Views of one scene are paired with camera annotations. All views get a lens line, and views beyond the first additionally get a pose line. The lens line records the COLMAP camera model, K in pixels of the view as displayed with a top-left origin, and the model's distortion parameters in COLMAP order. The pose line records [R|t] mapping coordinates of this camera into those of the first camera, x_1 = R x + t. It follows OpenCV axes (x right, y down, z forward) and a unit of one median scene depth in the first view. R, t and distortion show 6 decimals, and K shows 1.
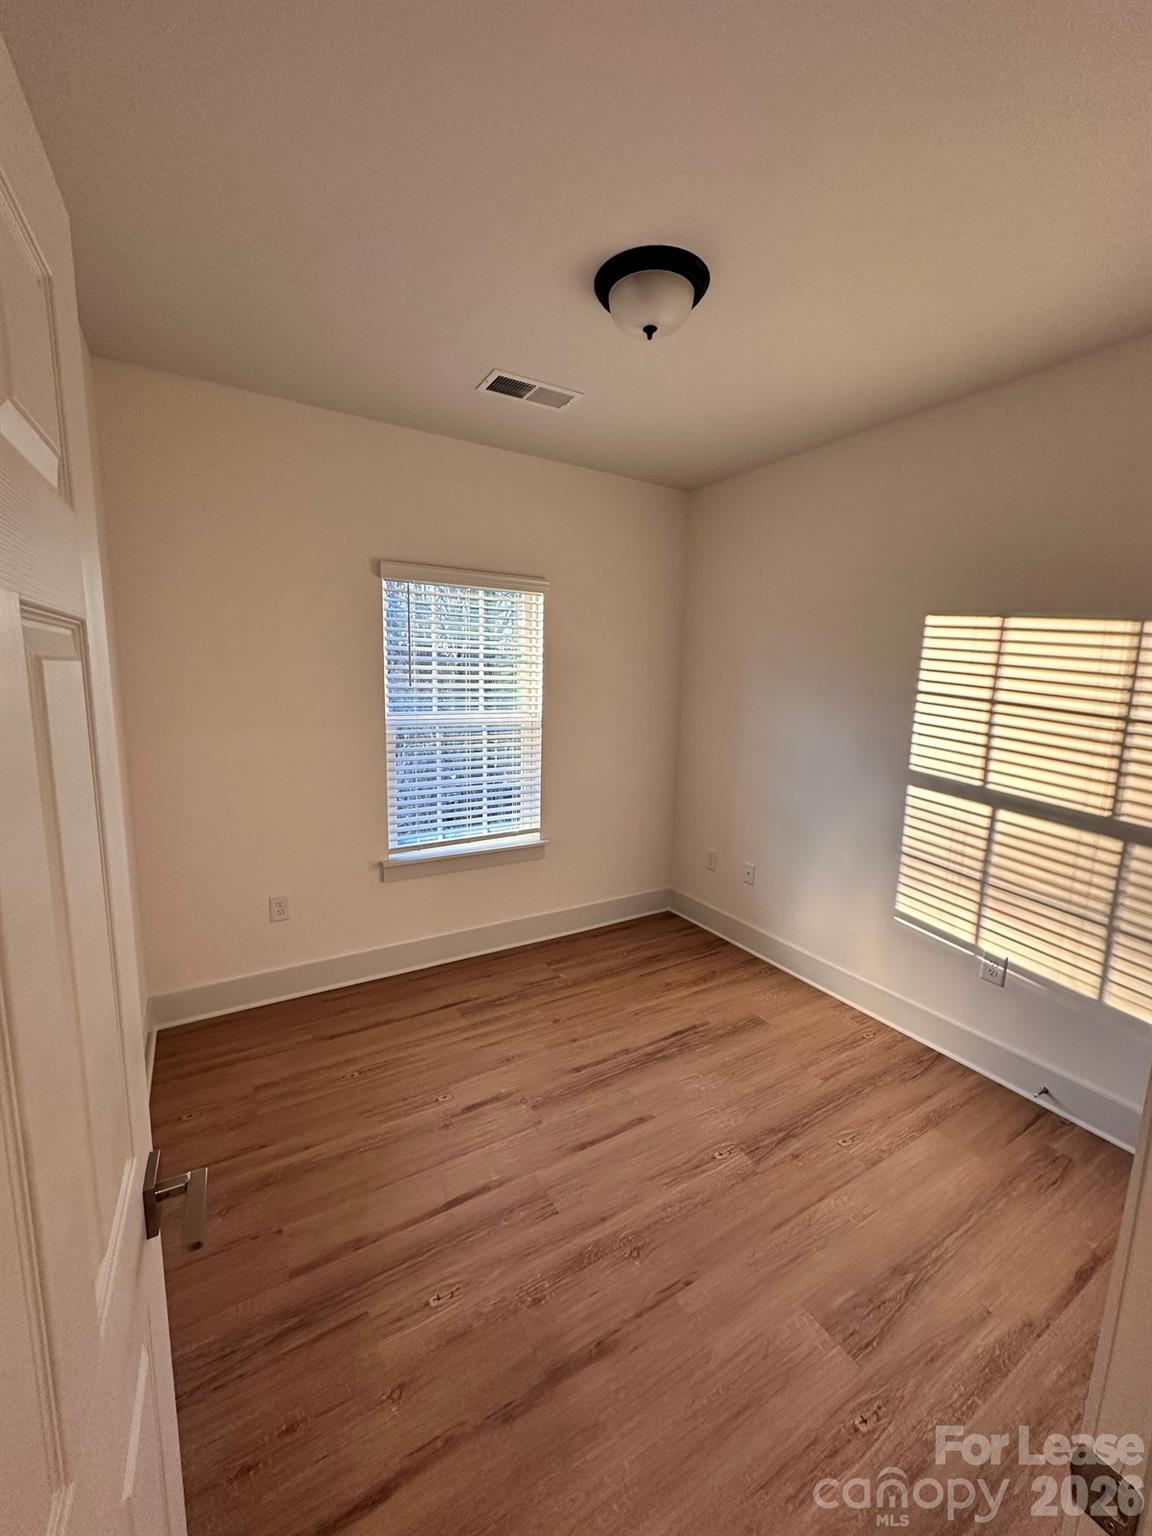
lens RADIAL K [[614.3, 0, 577.9], [0, 614.3, 766.3], [0, 0, 1]] dist [-0.002077, 0.000365]
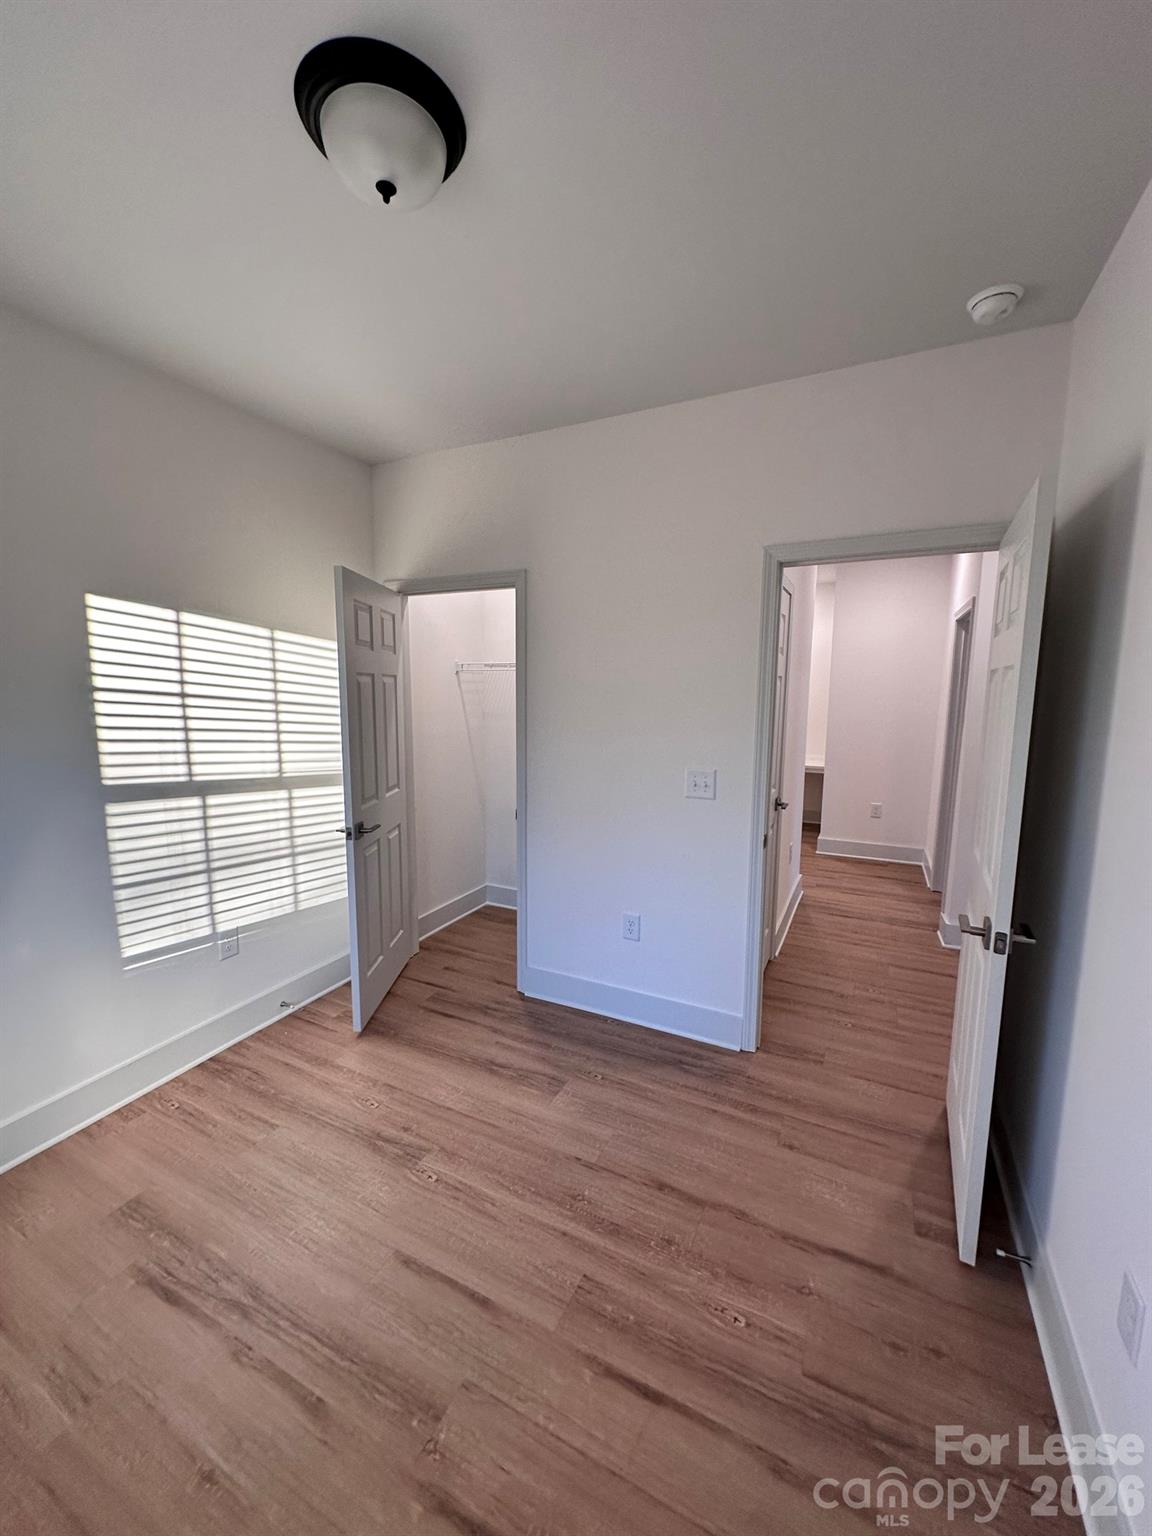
lens RADIAL K [[614.3, 0, 577.9], [0, 614.3, 766.3], [0, 0, 1]] dist [-0.002077, 0.000365]
pose [[-0.541105, -0.135811, 0.829916, -0.544771], [0.110082, 0.966943, 0.230008, -0.161978], [-0.833719, 0.215817, -0.508267, 1.057362]]
